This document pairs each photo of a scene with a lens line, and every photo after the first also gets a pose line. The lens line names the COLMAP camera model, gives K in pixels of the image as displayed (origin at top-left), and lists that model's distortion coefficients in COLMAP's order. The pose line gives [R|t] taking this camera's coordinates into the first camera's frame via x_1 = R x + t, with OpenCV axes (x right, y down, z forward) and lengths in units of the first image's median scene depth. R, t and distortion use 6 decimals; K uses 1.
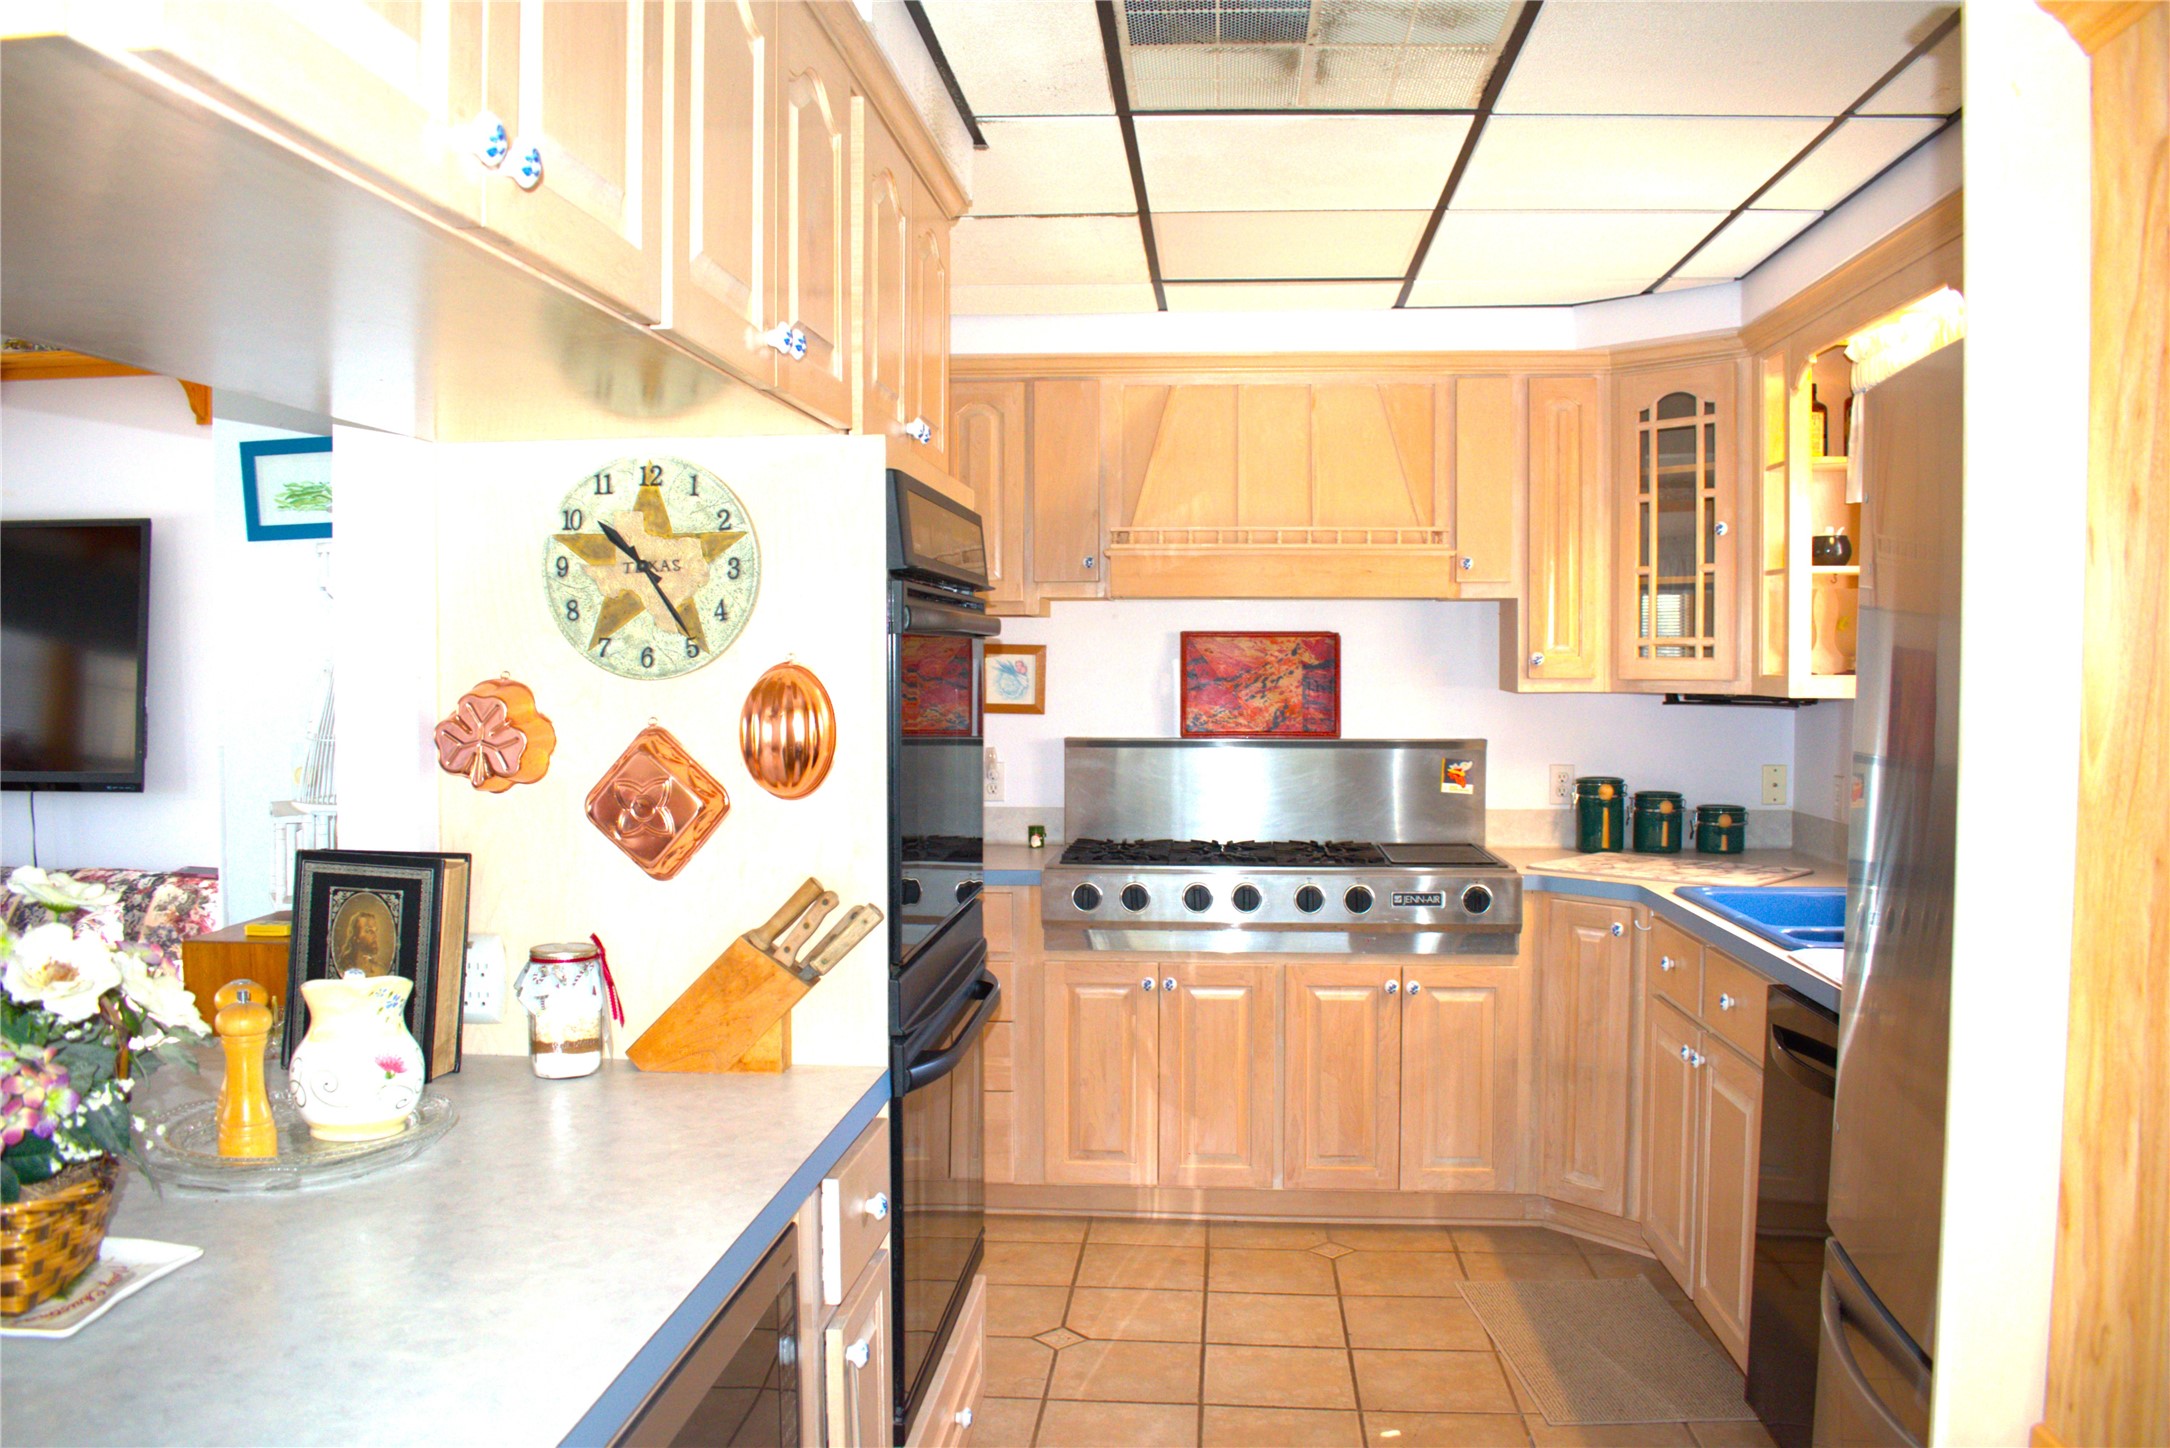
lens RADIAL K [[1690.2, 0, 1085.0], [0, 1690.2, 724.0], [0, 0, 1]] dist [-0.092824, 0.012812]
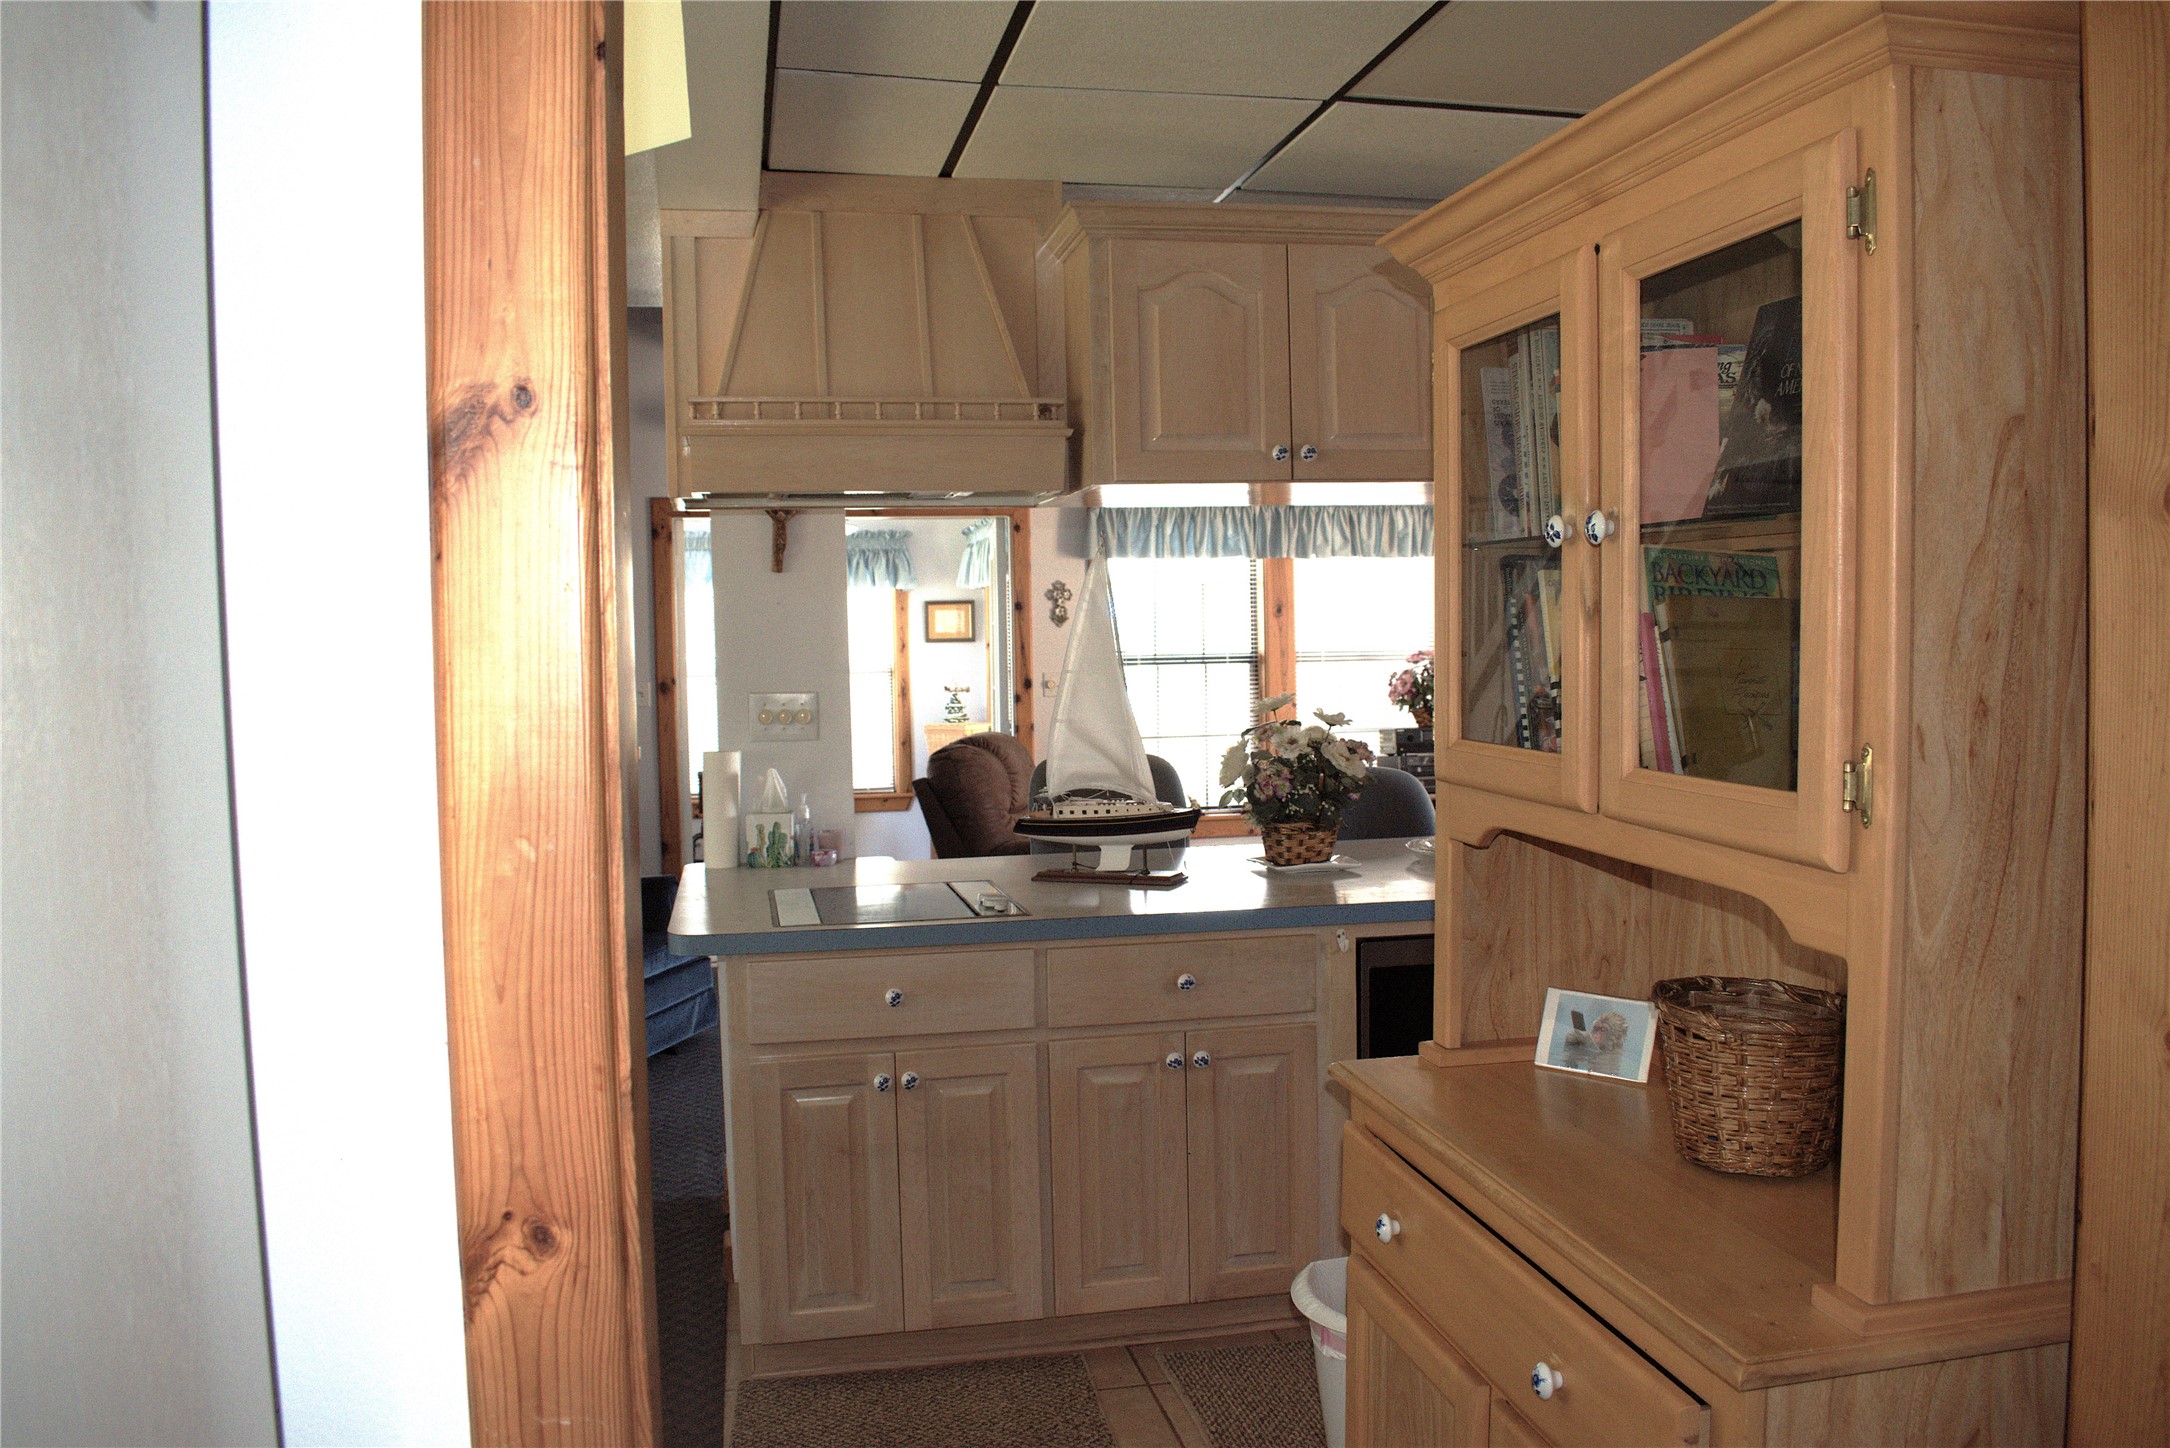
lens RADIAL K [[1690.2, 0, 1085.0], [0, 1690.2, 724.0], [0, 0, 1]] dist [-0.092824, 0.012812]
pose [[0.281196, 0.041780, -0.958740, 0.636543], [-0.018845, 0.999100, 0.038012, 0.005706], [0.959465, 0.007379, 0.281730, -0.048774]]
